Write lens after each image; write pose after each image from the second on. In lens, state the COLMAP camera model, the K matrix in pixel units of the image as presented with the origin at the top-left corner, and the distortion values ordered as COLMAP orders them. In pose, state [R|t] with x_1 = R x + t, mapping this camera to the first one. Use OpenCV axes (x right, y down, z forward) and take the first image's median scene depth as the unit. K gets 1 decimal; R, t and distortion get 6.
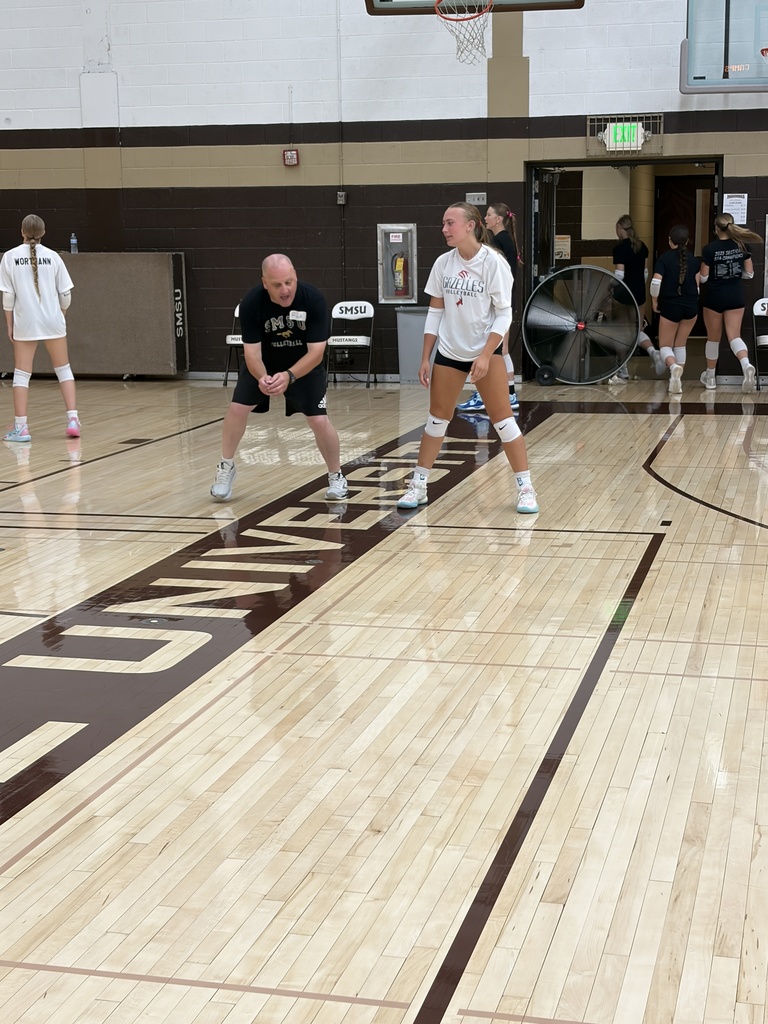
lens RADIAL K [[1640.7, 0, 384.0], [0, 1640.7, 512.0], [0, 0, 1]] dist [0.165272, -0.027970]
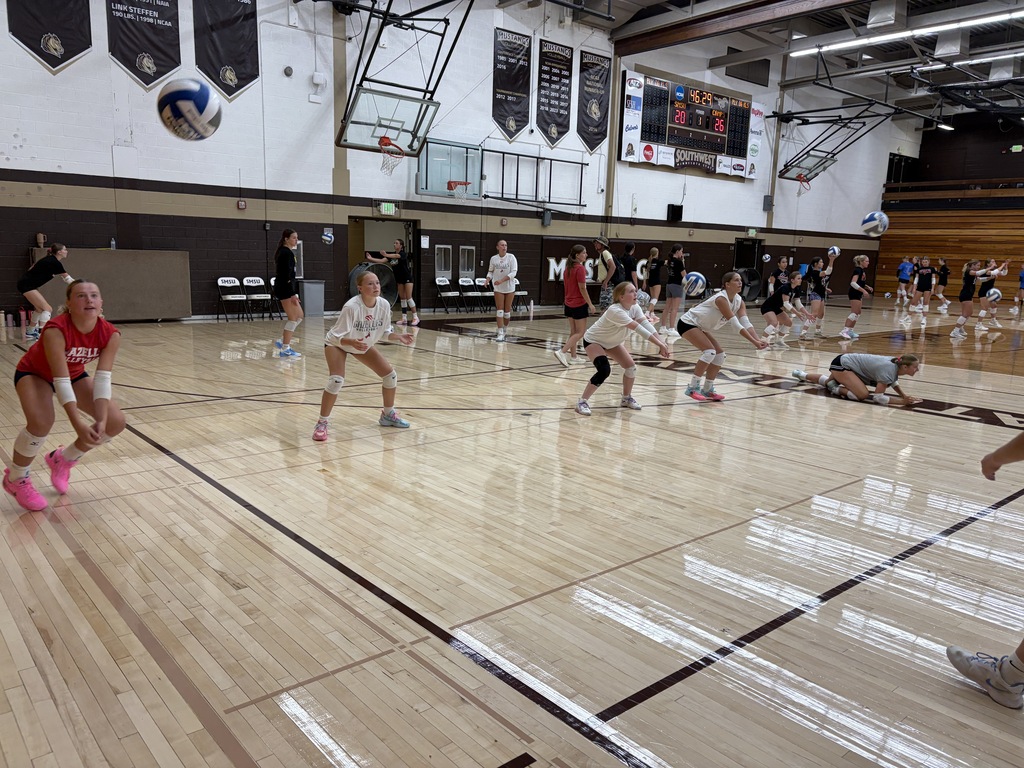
lens RADIAL K [[775.4, 0, 512.0], [0, 775.4, 384.0], [0, 0, 1]] dist [0.000165, 0.000364]
pose [[0.566735, -0.110242, 0.816491, -0.674449], [0.099592, 0.992907, 0.064934, -0.032324], [-0.817859, 0.044516, 0.573695, 0.229773]]
